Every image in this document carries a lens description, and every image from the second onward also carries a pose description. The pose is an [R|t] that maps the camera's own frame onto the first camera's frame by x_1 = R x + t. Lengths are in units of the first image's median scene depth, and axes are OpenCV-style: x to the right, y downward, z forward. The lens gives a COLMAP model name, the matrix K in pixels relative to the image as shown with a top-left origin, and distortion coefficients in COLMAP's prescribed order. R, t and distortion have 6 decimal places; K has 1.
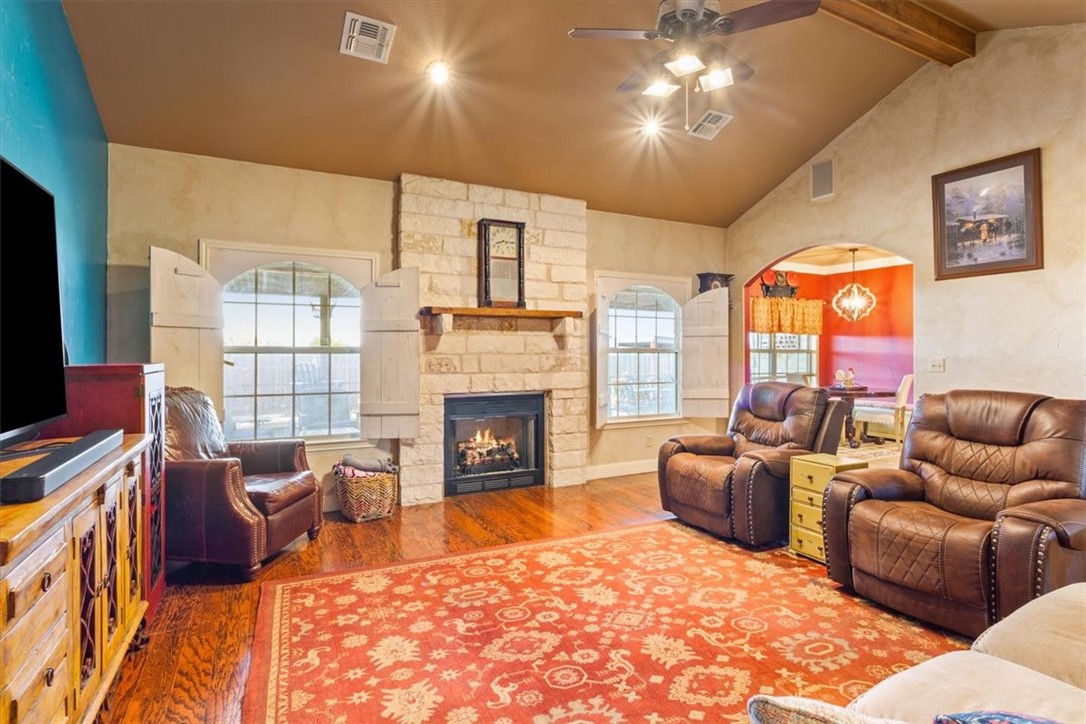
lens RADIAL K [[541.9, 0, 505.9], [0, 541.9, 343.1], [0, 0, 1]] dist [-0.011838, 0.001808]
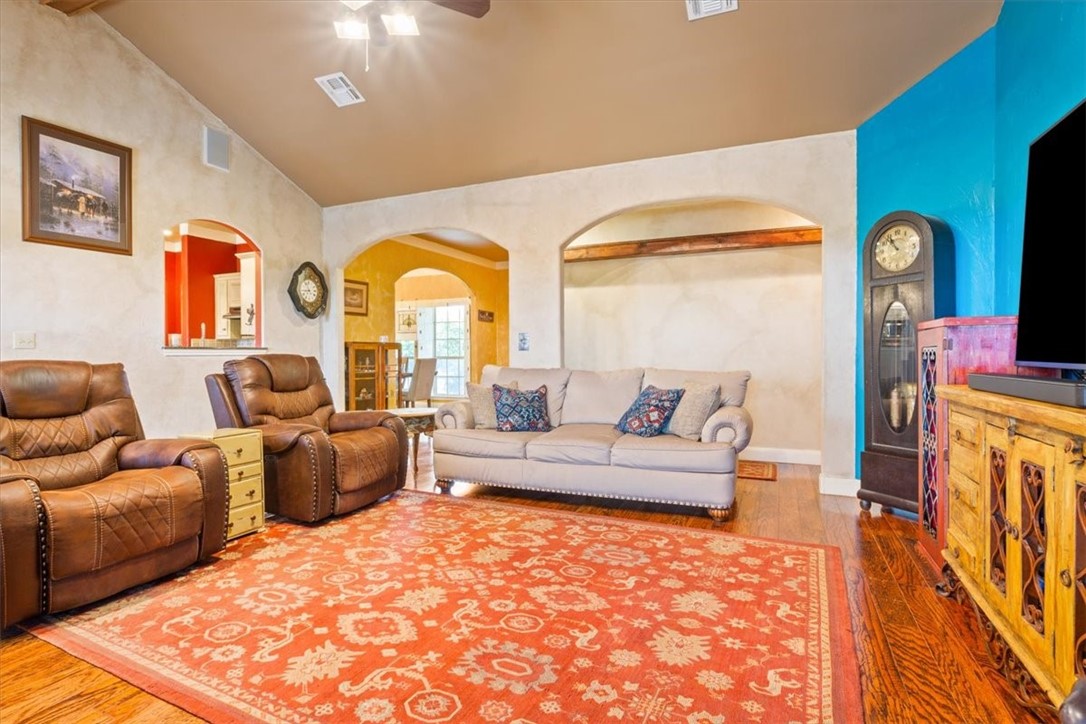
lens RADIAL K [[541.9, 0, 553.9], [0, 541.9, 361.7], [0, 0, 1]] dist [-0.011838, 0.001808]
pose [[-0.681639, -0.004106, 0.731677, -0.451116], [-0.001435, 0.999990, 0.004274, 0.080431], [-0.731688, 0.001863, -0.681638, 1.124910]]
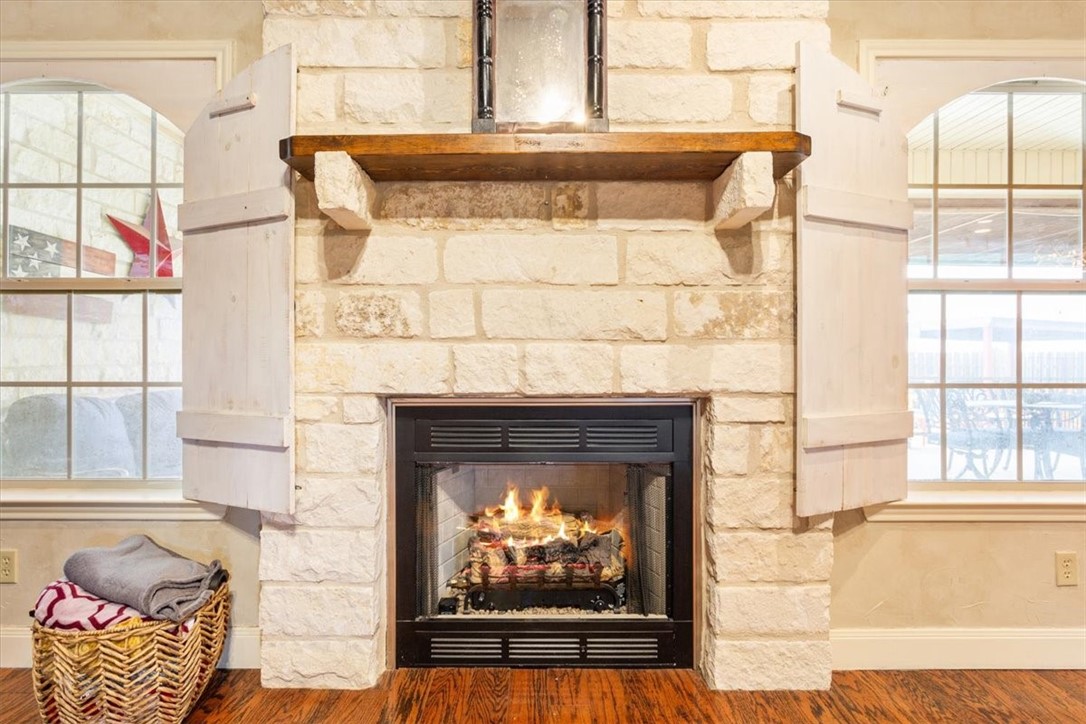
lens RADIAL K [[541.9, 0, 540.0], [0, 541.9, 341.1], [0, 0, 1]] dist [-0.011838, 0.001808]
pose [[0.913445, -0.002548, -0.406955, 0.178052], [0.003372, 0.999993, 0.001309, 0.075647], [0.406949, -0.002568, 0.913447, 0.937462]]
